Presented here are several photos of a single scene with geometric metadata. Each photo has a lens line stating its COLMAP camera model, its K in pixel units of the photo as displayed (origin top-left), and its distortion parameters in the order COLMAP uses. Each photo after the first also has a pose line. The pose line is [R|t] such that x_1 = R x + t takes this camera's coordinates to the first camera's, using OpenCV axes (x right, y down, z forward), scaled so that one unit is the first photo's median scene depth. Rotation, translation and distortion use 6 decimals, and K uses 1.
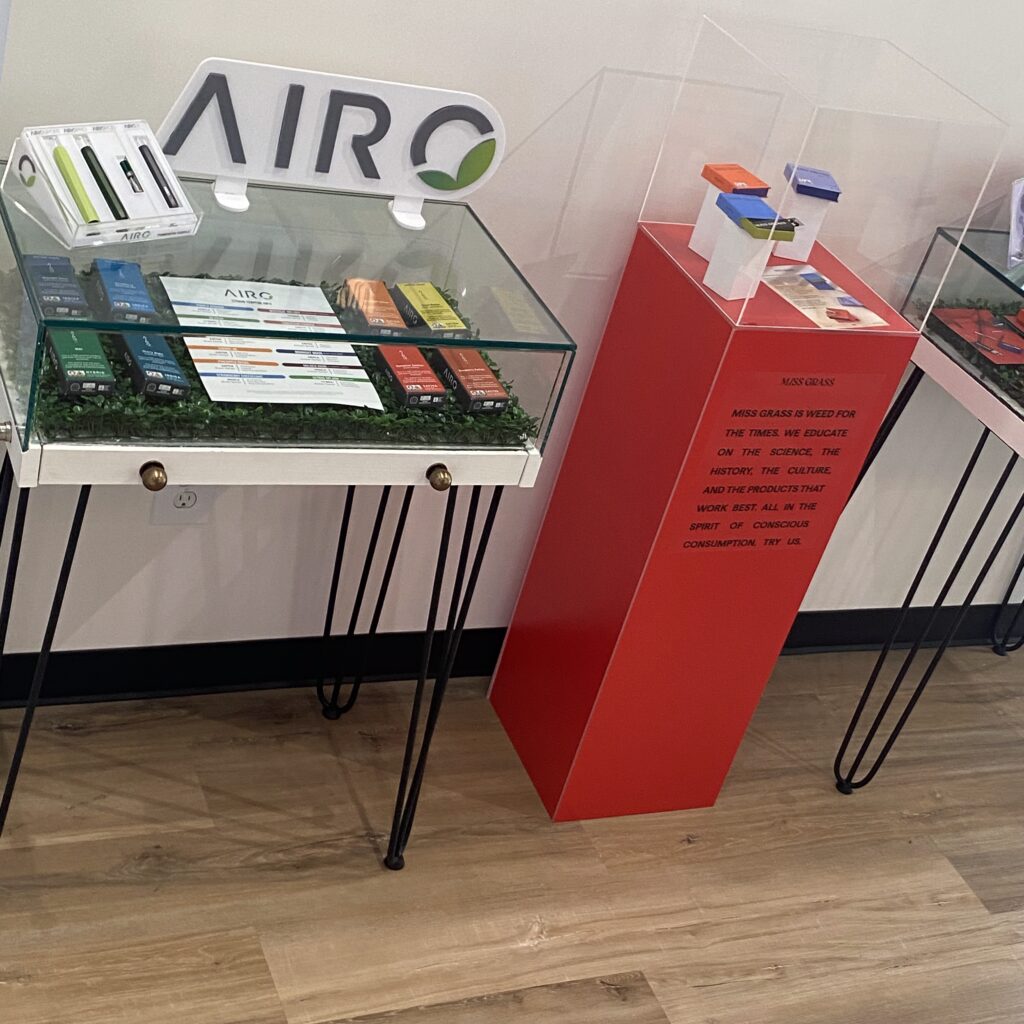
lens RADIAL K [[1716.7, 0, 491.0], [0, 1716.7, 521.3], [0, 0, 1]] dist [0.133587, 0.000000]
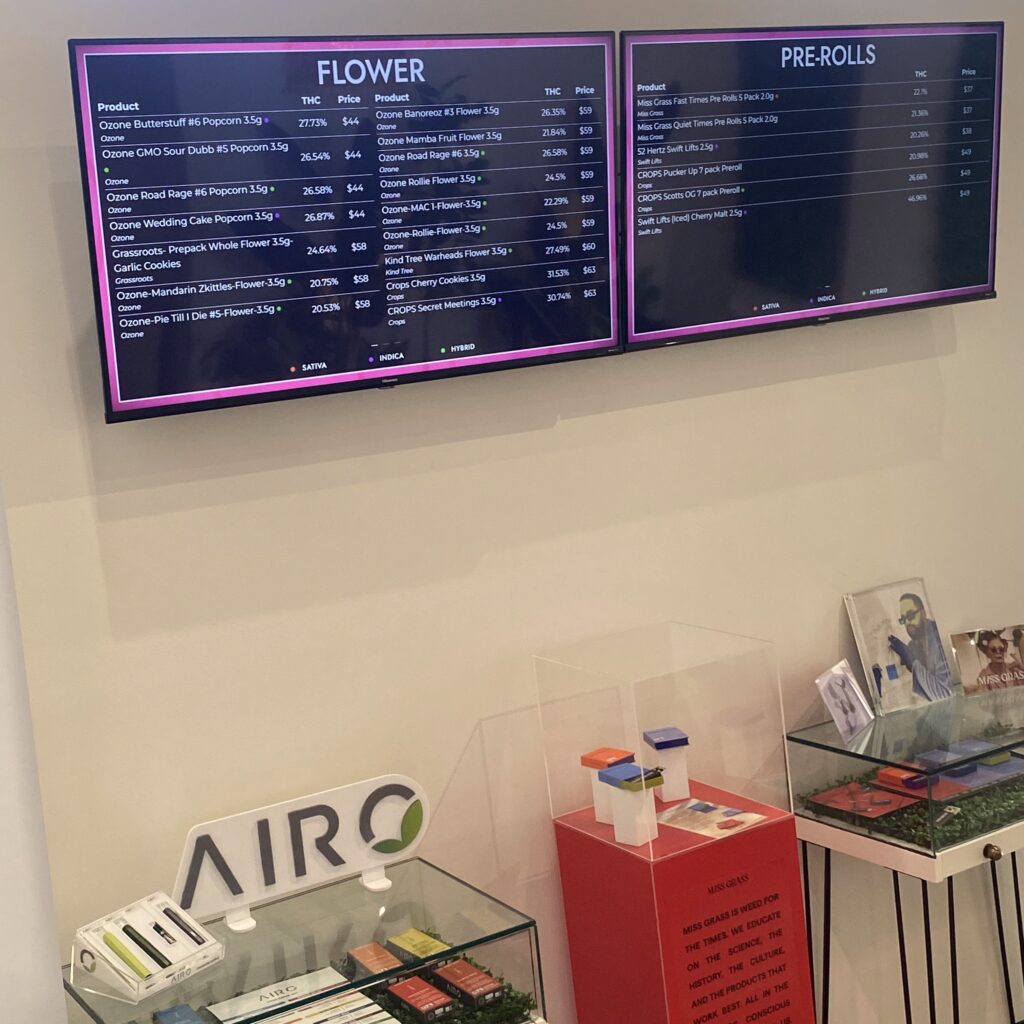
lens RADIAL K [[1716.7, 0, 509.7], [0, 1716.7, 513.5], [0, 0, 1]] dist [0.133587, 0.000000]
pose [[0.923476, -0.370543, 0.099453, 0.015486], [0.380020, 0.847846, -0.369785, 0.095855], [0.052700, 0.379282, 0.923779, -0.258080]]
